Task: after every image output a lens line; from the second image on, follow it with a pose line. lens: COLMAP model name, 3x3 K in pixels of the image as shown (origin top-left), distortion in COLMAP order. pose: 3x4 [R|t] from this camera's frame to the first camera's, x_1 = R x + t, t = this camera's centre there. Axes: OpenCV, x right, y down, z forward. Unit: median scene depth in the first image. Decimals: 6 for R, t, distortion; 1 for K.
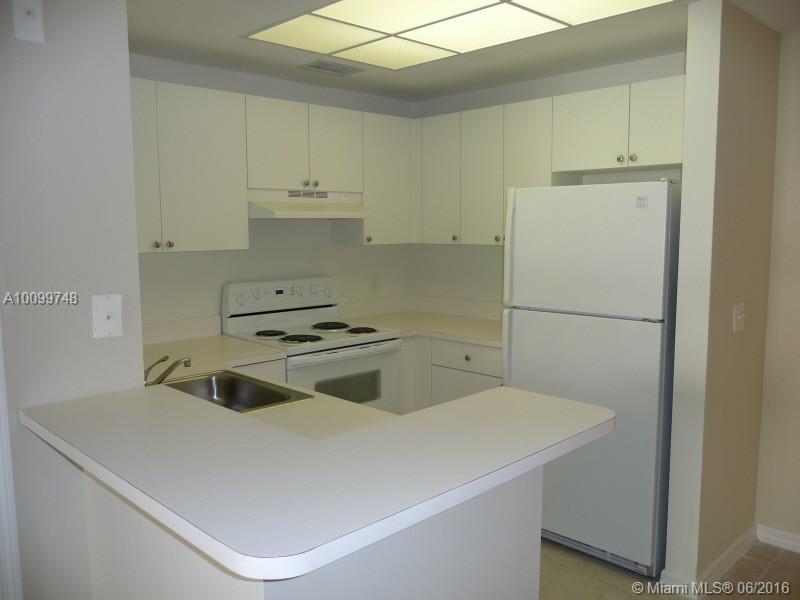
lens RADIAL K [[664.6, 0, 400.0], [0, 664.6, 300.0], [0, 0, 1]] dist [0.005860, -0.082490]
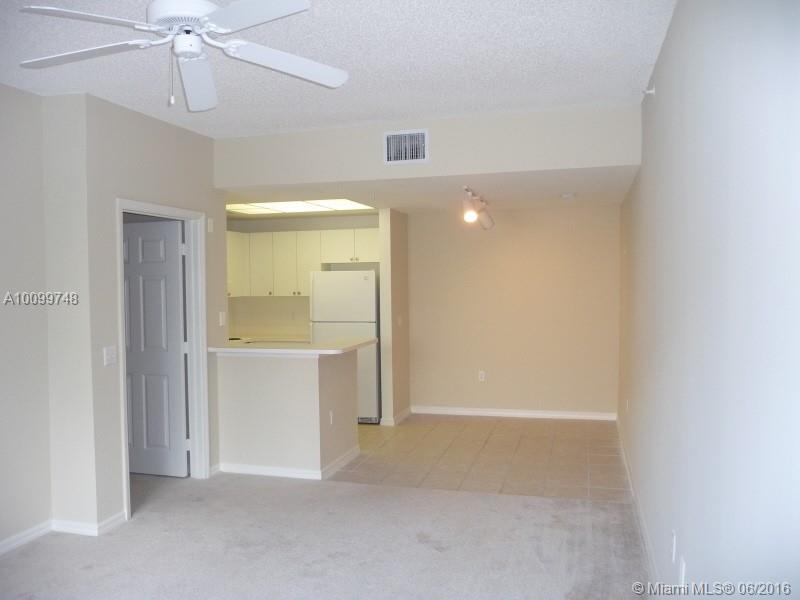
lens RADIAL K [[664.6, 0, 400.0], [0, 664.6, 300.0], [0, 0, 1]] dist [0.005860, -0.082490]
pose [[0.863738, -0.017766, 0.503629, -0.663113], [0.062583, 0.995423, -0.072218, 0.109663], [-0.500041, 0.093897, 0.860896, -1.043819]]
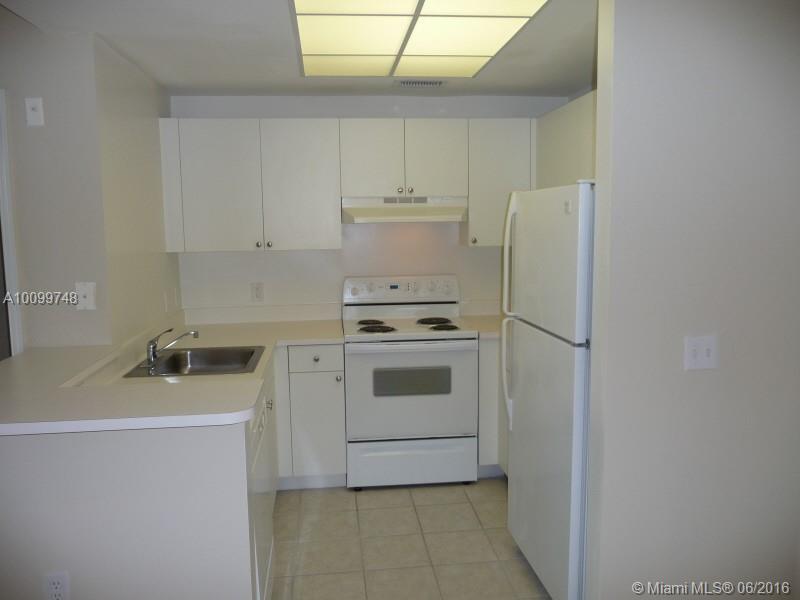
lens RADIAL K [[668.1, 0, 400.0], [0, 668.1, 300.0], [0, 0, 1]] dist [-0.031237, 0.001407]
pose [[0.787267, 0.070081, -0.612617, 0.556520], [-0.059654, 0.997516, 0.037451, -0.035150], [0.613720, 0.007061, 0.789492, 0.121473]]
